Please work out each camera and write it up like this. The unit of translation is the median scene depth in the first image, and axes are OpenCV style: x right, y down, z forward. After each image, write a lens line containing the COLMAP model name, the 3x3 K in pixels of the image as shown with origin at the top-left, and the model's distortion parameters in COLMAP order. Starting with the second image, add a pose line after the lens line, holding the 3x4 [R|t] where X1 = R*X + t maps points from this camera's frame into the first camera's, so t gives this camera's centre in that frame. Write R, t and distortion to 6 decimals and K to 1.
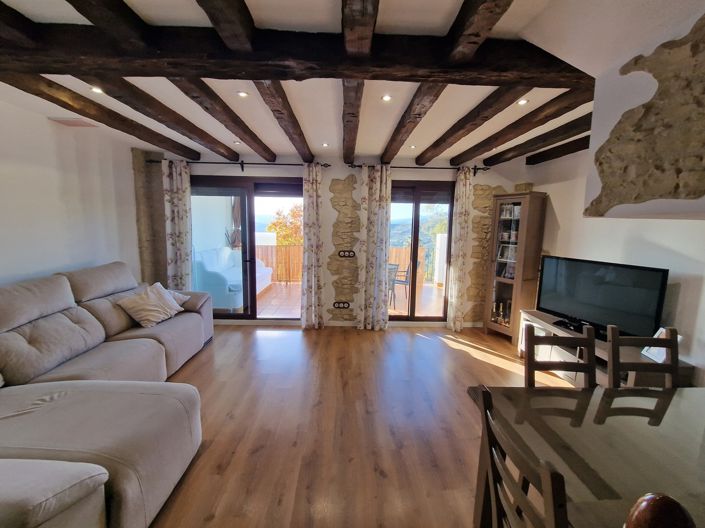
lens RADIAL K [[289.8, 0, 348.6], [0, 289.8, 259.2], [0, 0, 1]] dist [-0.000931, -0.000018]
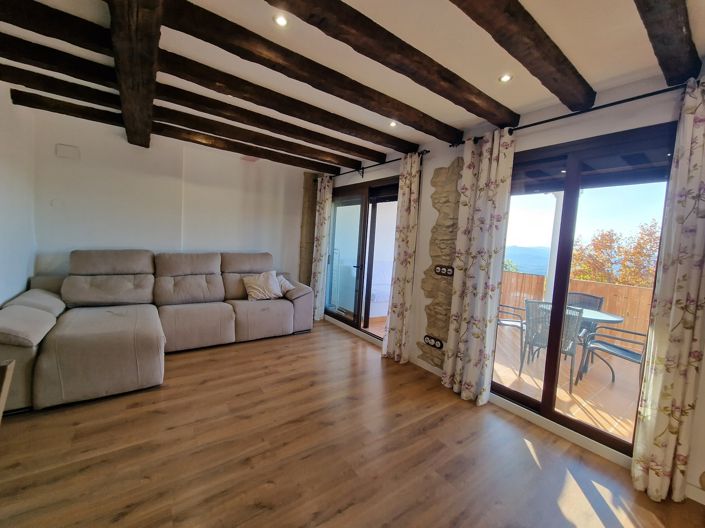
lens RADIAL K [[289.8, 0, 348.6], [0, 289.8, 259.2], [0, 0, 1]] dist [-0.000931, -0.000018]
pose [[0.571405, 0.071443, -0.817552, 0.445933], [-0.156973, 0.987325, -0.023433, 0.007727], [0.805516, 0.141724, 0.575377, 0.416249]]
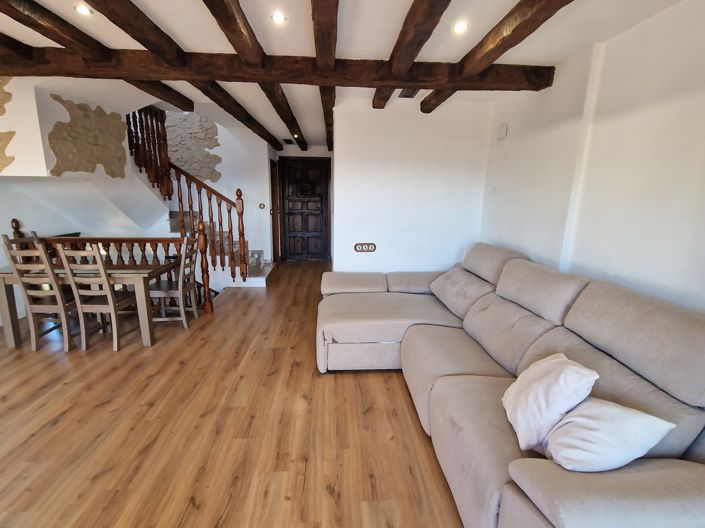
lens RADIAL K [[327.9, 0, 353.3], [0, 327.9, 259.3], [0, 0, 1]] dist [0.001737, -0.001453]
pose [[-0.998502, -0.026405, -0.047915, -0.278535], [-0.040486, 0.945685, 0.322554, -0.133315], [0.036796, 0.324011, -0.945337, 1.054046]]
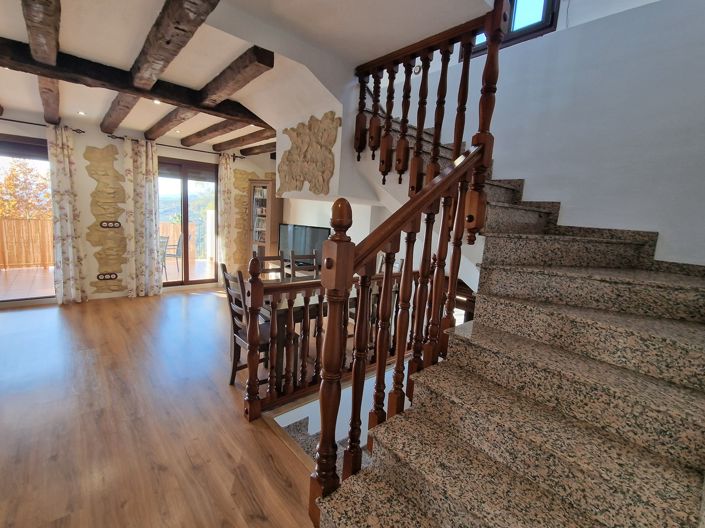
lens RADIAL K [[327.9, 0, 353.3], [0, 327.9, 259.3], [0, 0, 1]] dist [0.001737, -0.001453]
pose [[0.763033, -0.062564, 0.643324, -0.106405], [0.033091, 0.997780, 0.057787, 0.065354], [-0.645512, -0.022805, 0.763410, -0.415494]]
